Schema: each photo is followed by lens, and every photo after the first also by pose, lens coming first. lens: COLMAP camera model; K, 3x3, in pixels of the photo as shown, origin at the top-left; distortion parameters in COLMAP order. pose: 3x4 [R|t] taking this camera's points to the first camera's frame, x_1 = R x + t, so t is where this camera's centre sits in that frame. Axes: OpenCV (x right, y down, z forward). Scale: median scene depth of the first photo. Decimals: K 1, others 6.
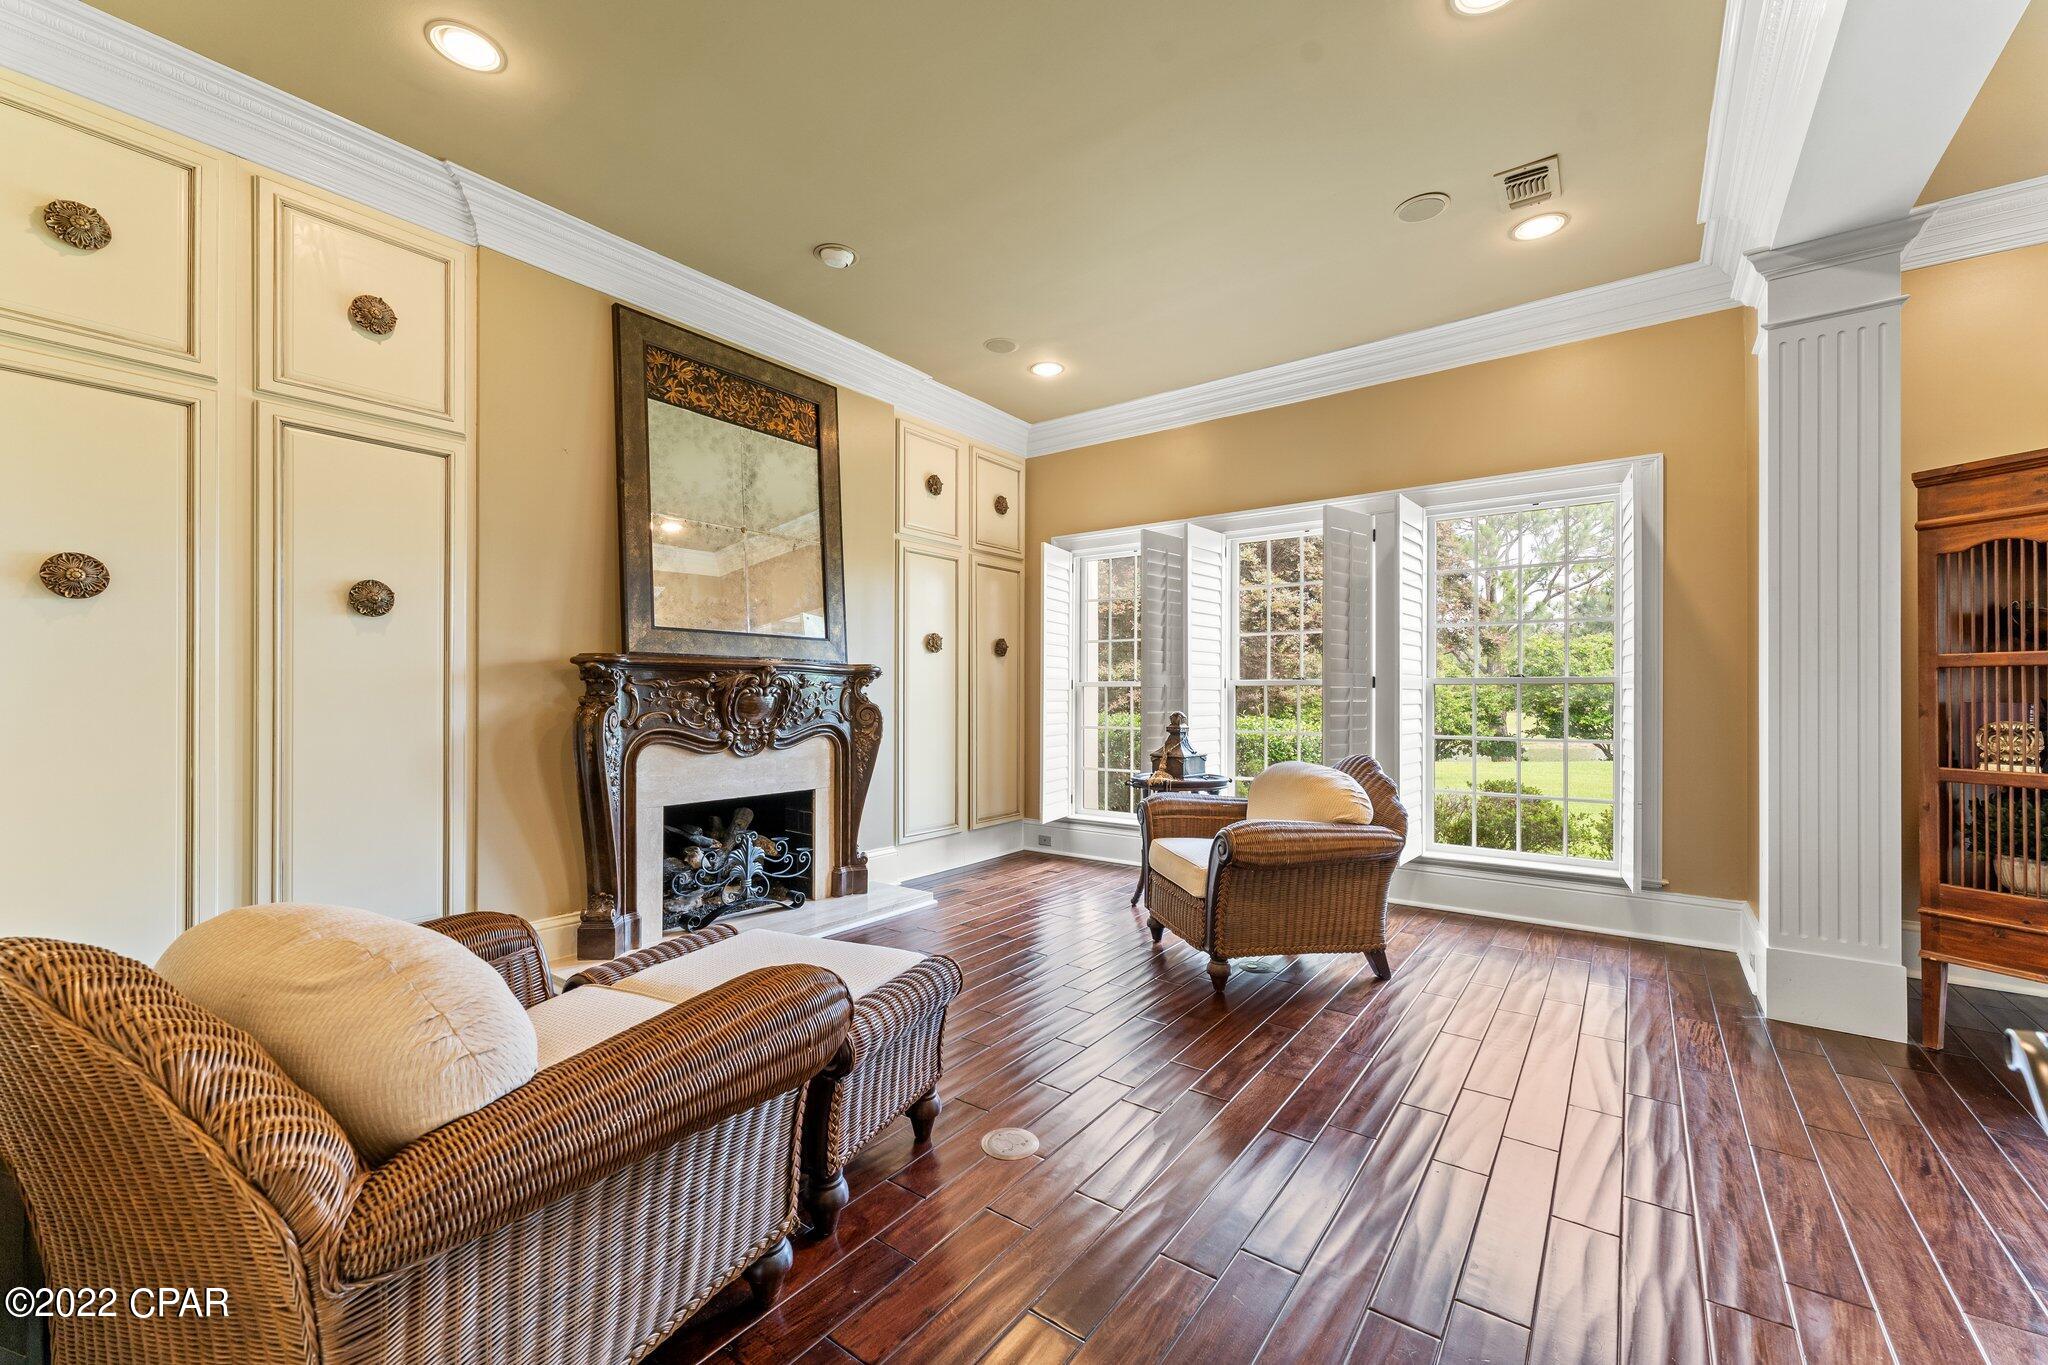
lens RADIAL K [[817.2, 0, 1018.8], [0, 817.2, 689.5], [0, 0, 1]] dist [0.000848, 0.000118]
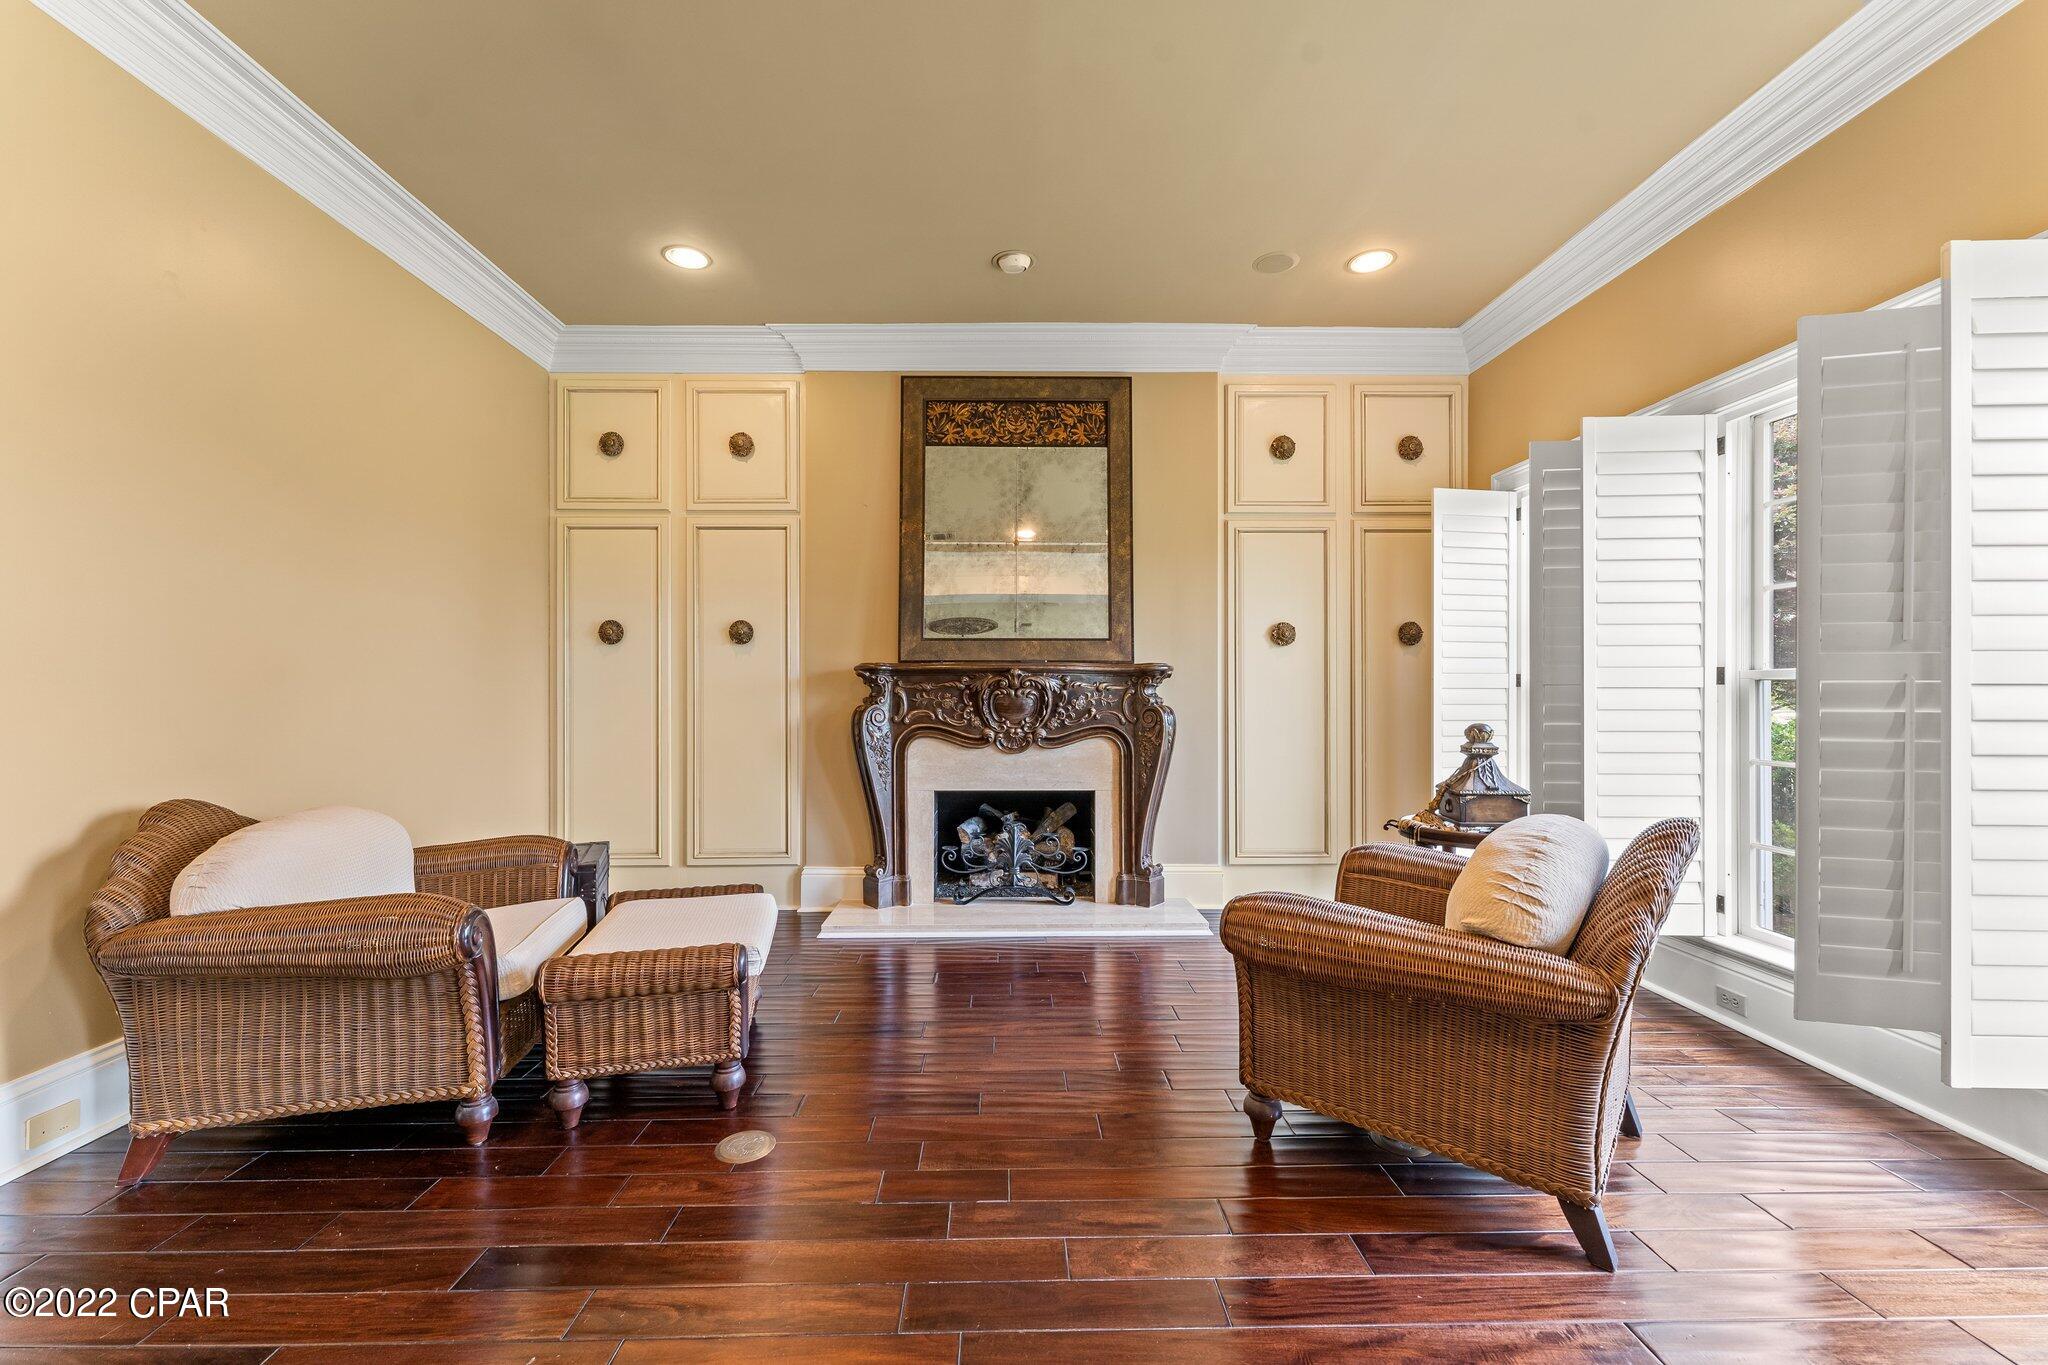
lens RADIAL K [[817.2, 0, 1014.3], [0, 817.2, 692.0], [0, 0, 1]] dist [0.000848, 0.000118]
pose [[0.613492, -0.002456, -0.789697, 0.502445], [0.006224, 0.999979, 0.001725, -0.000687], [0.789677, -0.005974, 0.613494, 0.331622]]
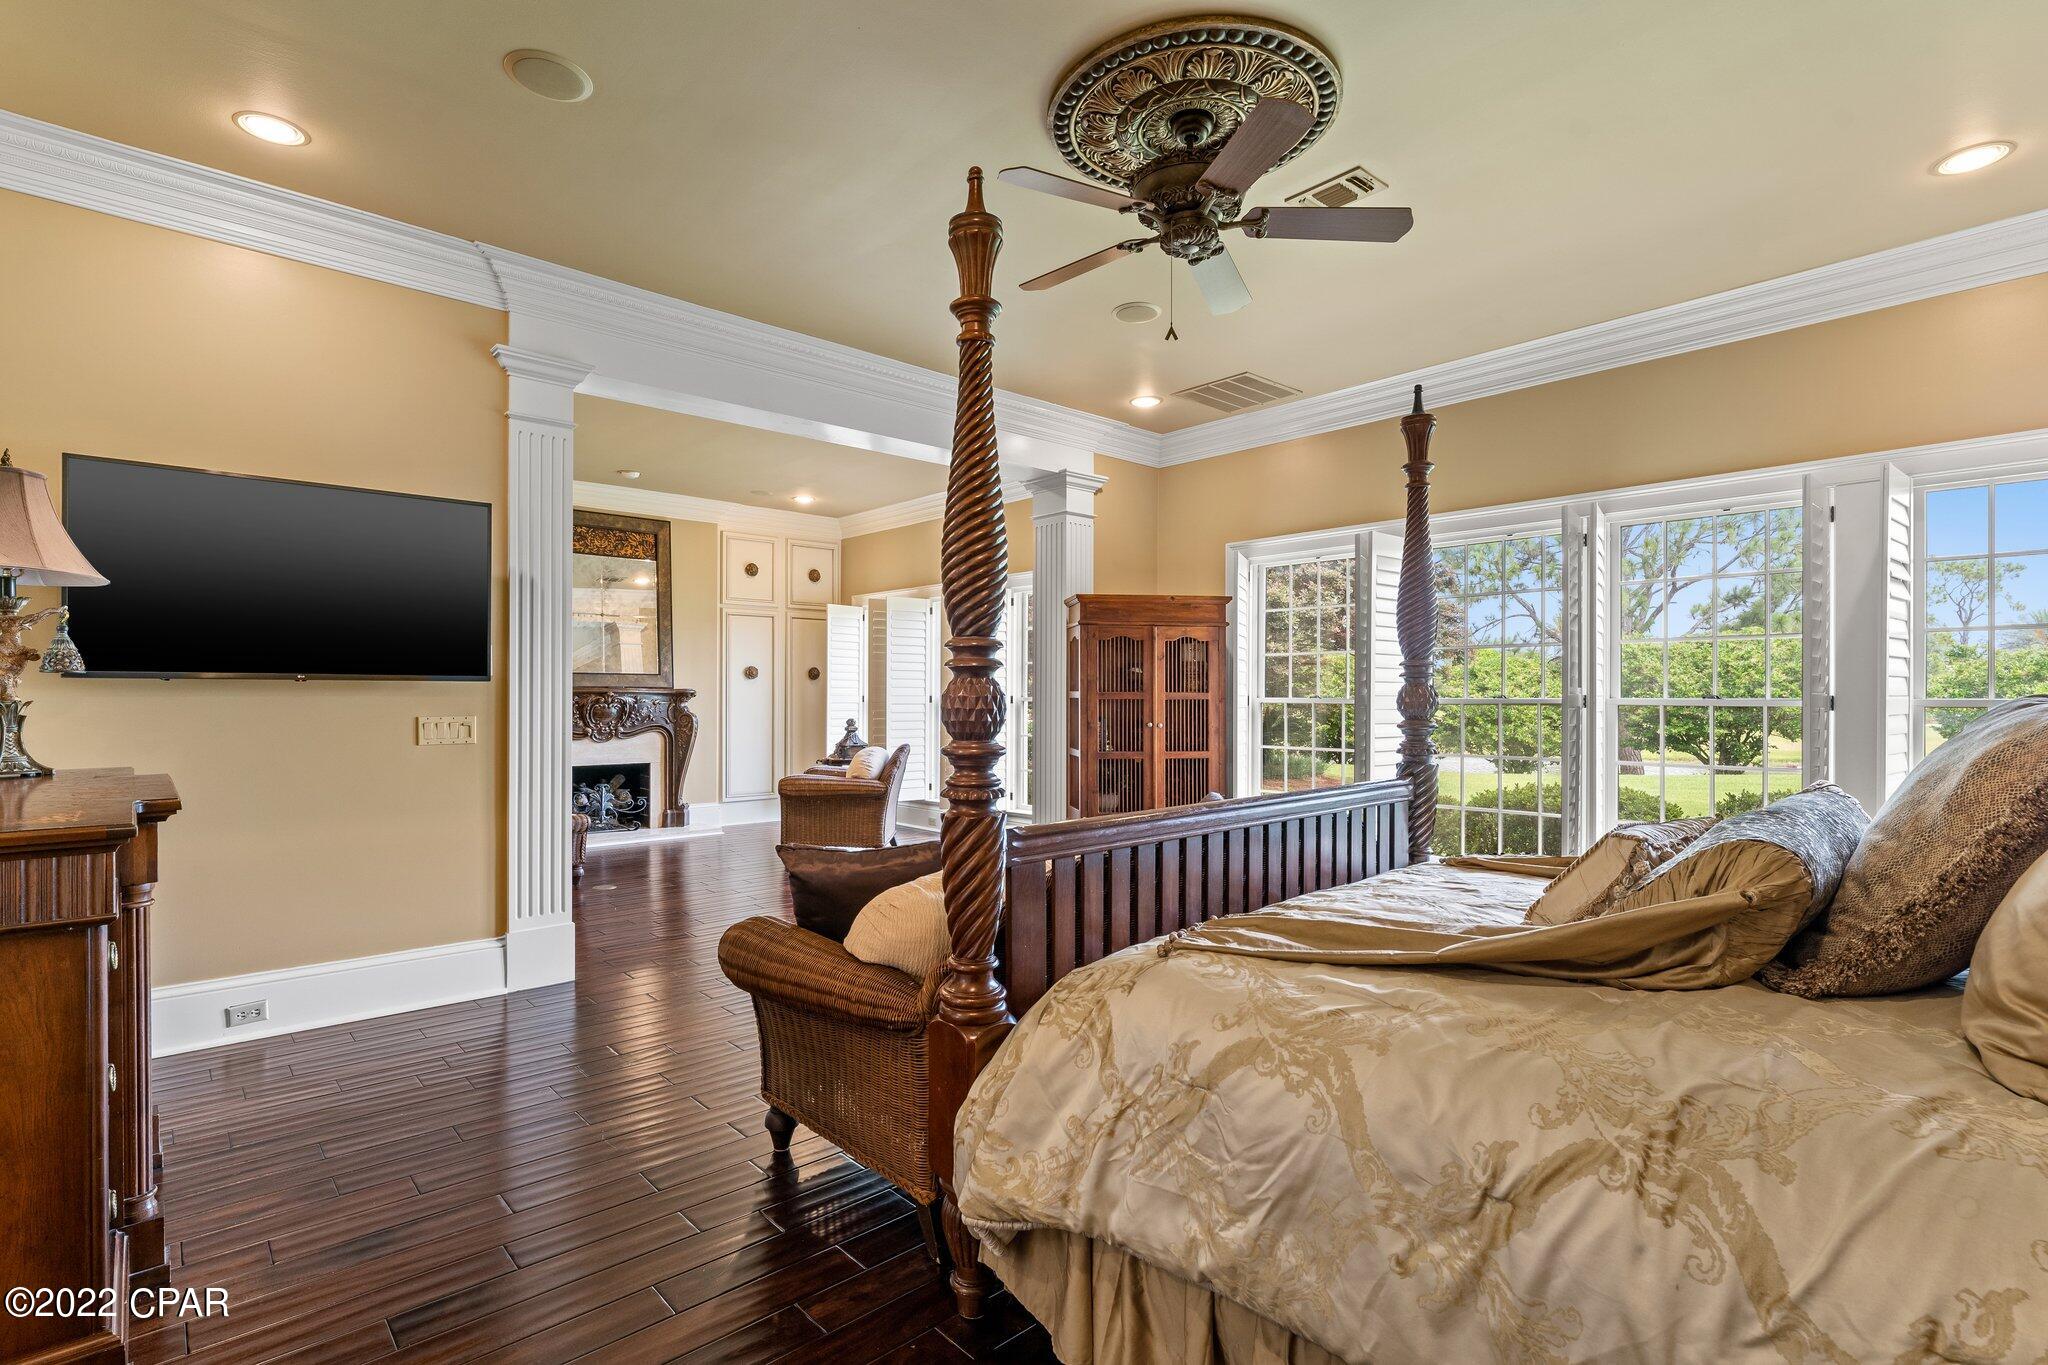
lens RADIAL K [[963.0, 0, 1019.9], [0, 963.0, 687.9], [0, 0, 1]] dist [0.004722, 0.000275]
pose [[0.982651, -0.001498, -0.185459, 0.928496], [0.001057, 0.999996, -0.002476, -0.029867], [0.185462, 0.002237, 0.982649, -0.875329]]
